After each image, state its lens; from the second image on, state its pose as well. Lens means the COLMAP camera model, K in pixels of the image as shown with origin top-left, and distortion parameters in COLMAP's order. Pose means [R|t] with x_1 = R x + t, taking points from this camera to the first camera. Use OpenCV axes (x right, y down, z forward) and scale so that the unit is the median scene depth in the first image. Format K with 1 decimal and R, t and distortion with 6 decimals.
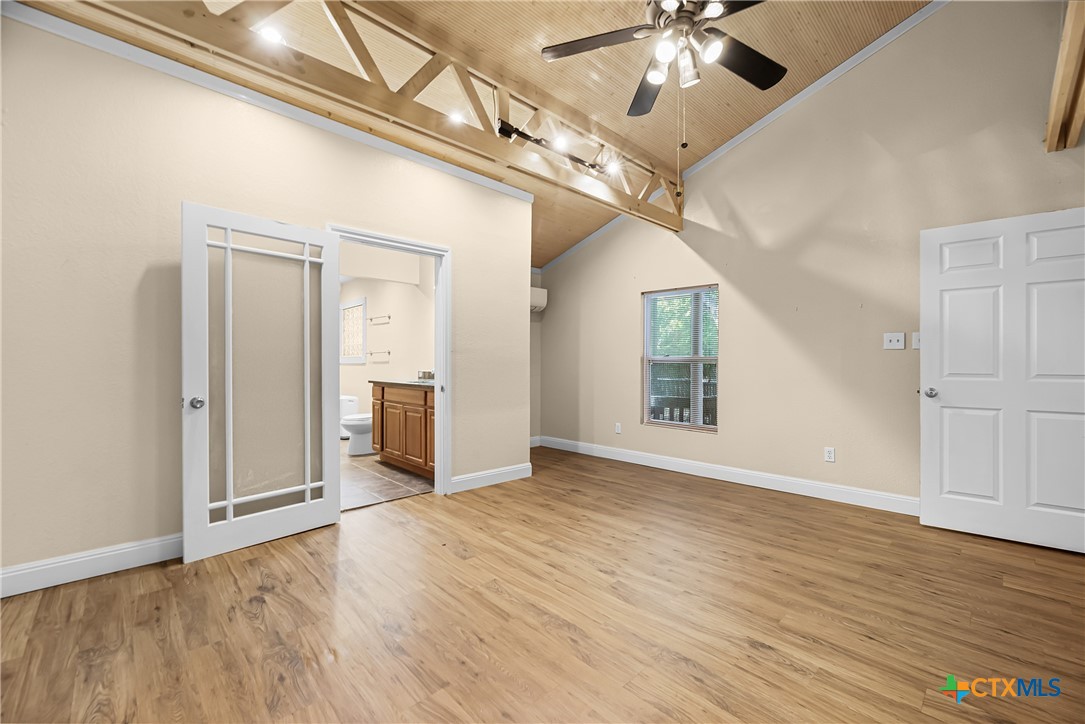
lens RADIAL K [[446.9, 0, 540.4], [0, 446.9, 364.6], [0, 0, 1]] dist [-0.000608, 0.000193]
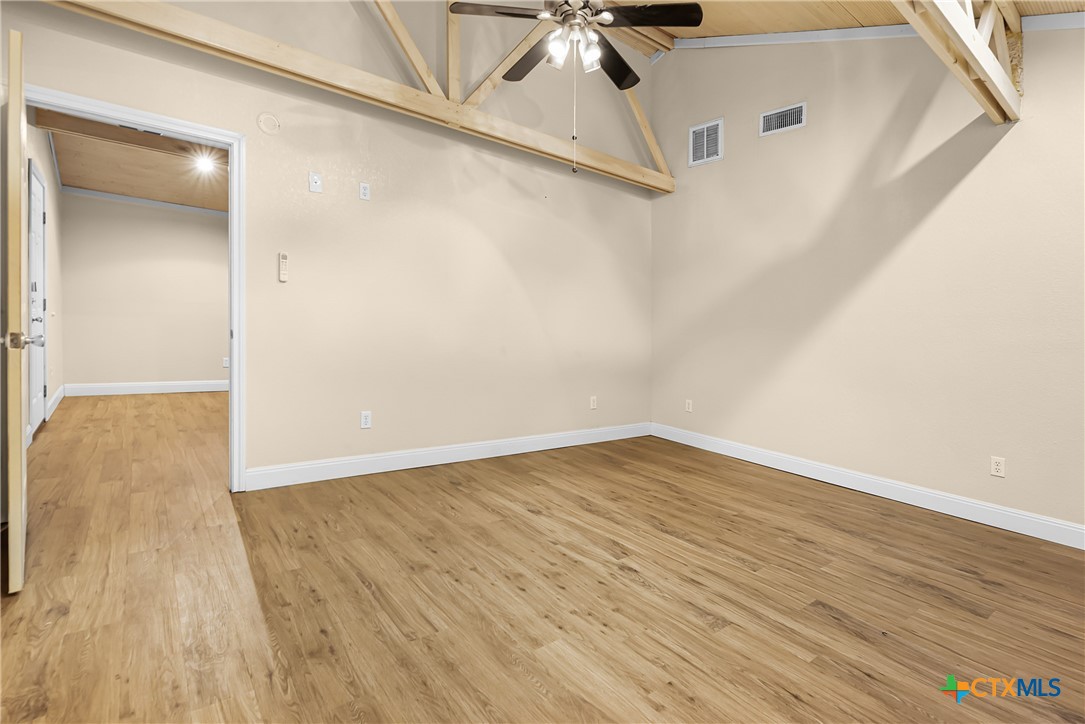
lens RADIAL K [[527.4, 0, 546.2], [0, 527.4, 362.0], [0, 0, 1]] dist [0.000710, -0.000033]
pose [[-0.993270, -0.064977, 0.095882, 0.239519], [-0.057776, 0.995428, 0.076056, -0.001332], [-0.100385, 0.070004, -0.992483, 2.029351]]
